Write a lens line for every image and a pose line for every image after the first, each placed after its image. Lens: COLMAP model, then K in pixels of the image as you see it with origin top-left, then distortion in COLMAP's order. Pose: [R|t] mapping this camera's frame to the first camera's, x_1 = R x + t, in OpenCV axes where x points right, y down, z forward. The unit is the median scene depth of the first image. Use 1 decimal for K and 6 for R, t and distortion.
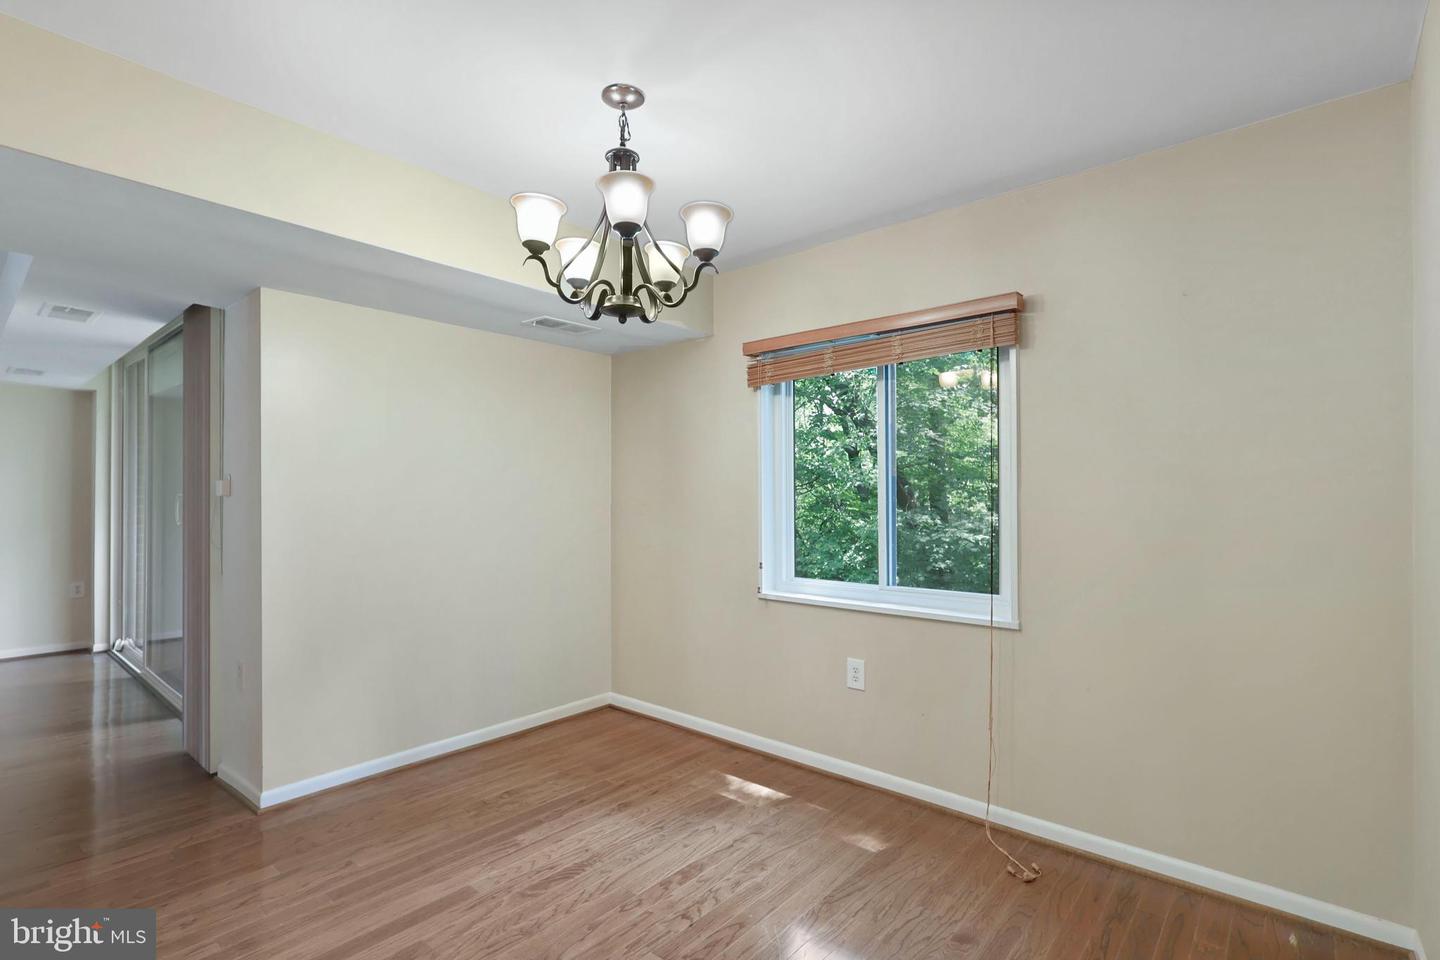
lens RADIAL K [[672.1, 0, 721.1], [0, 672.1, 491.2], [0, 0, 1]] dist [-0.002461, -0.000497]
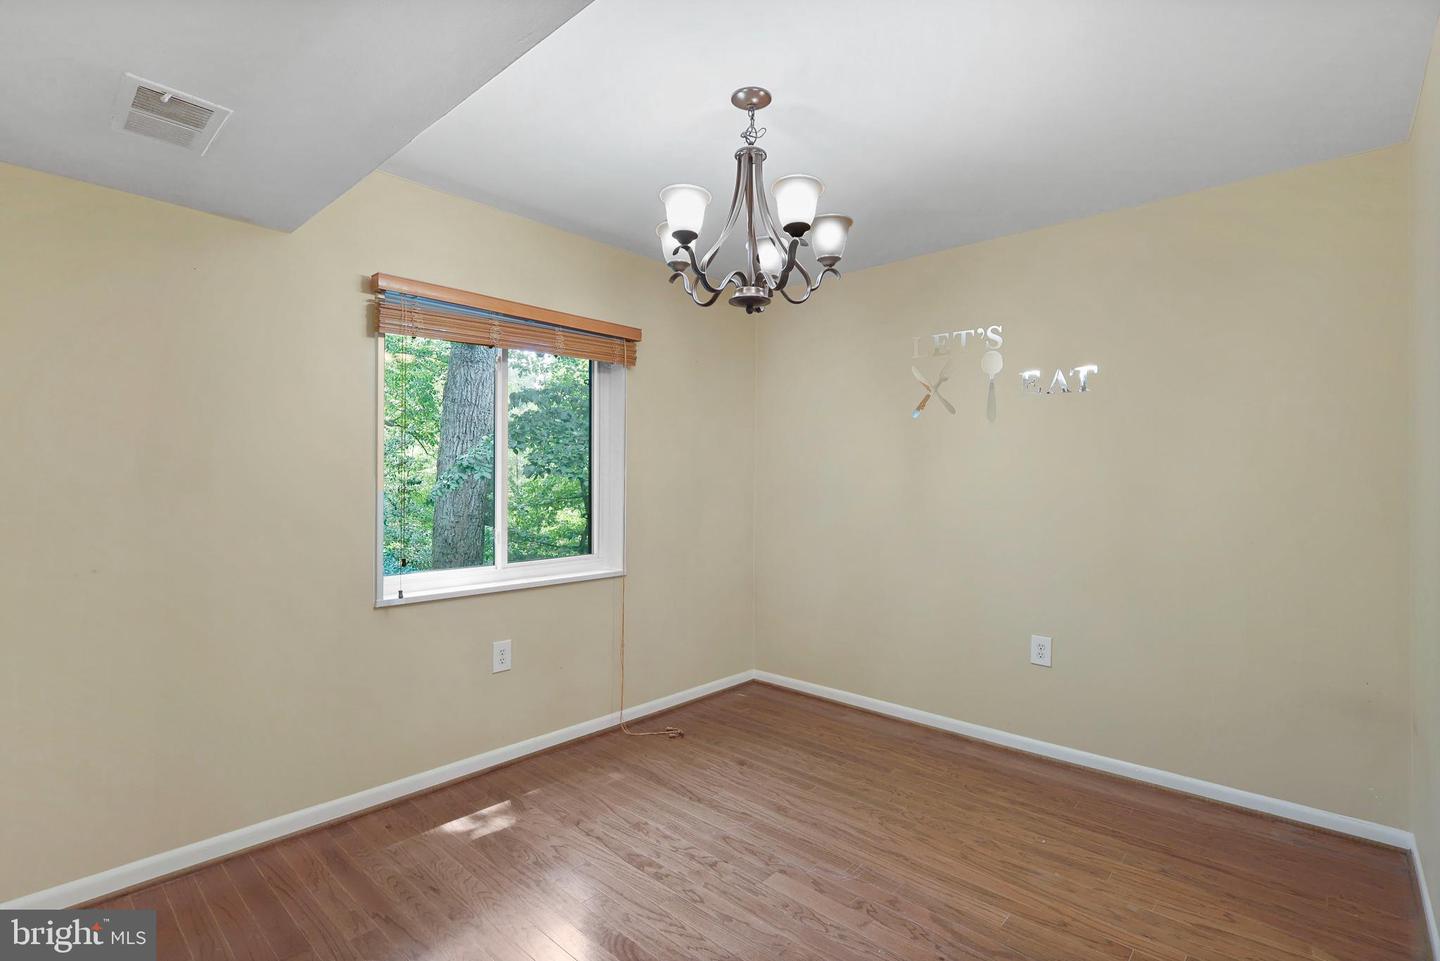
lens RADIAL K [[676.7, 0, 720.0], [0, 676.7, 474.1], [0, 0, 1]] dist [-0.000295, 0.000002]
pose [[0.032780, -0.000665, 0.999462, -1.014269], [-0.021563, 0.999767, 0.001372, -0.004135], [-0.999230, -0.021597, 0.032758, 0.849005]]
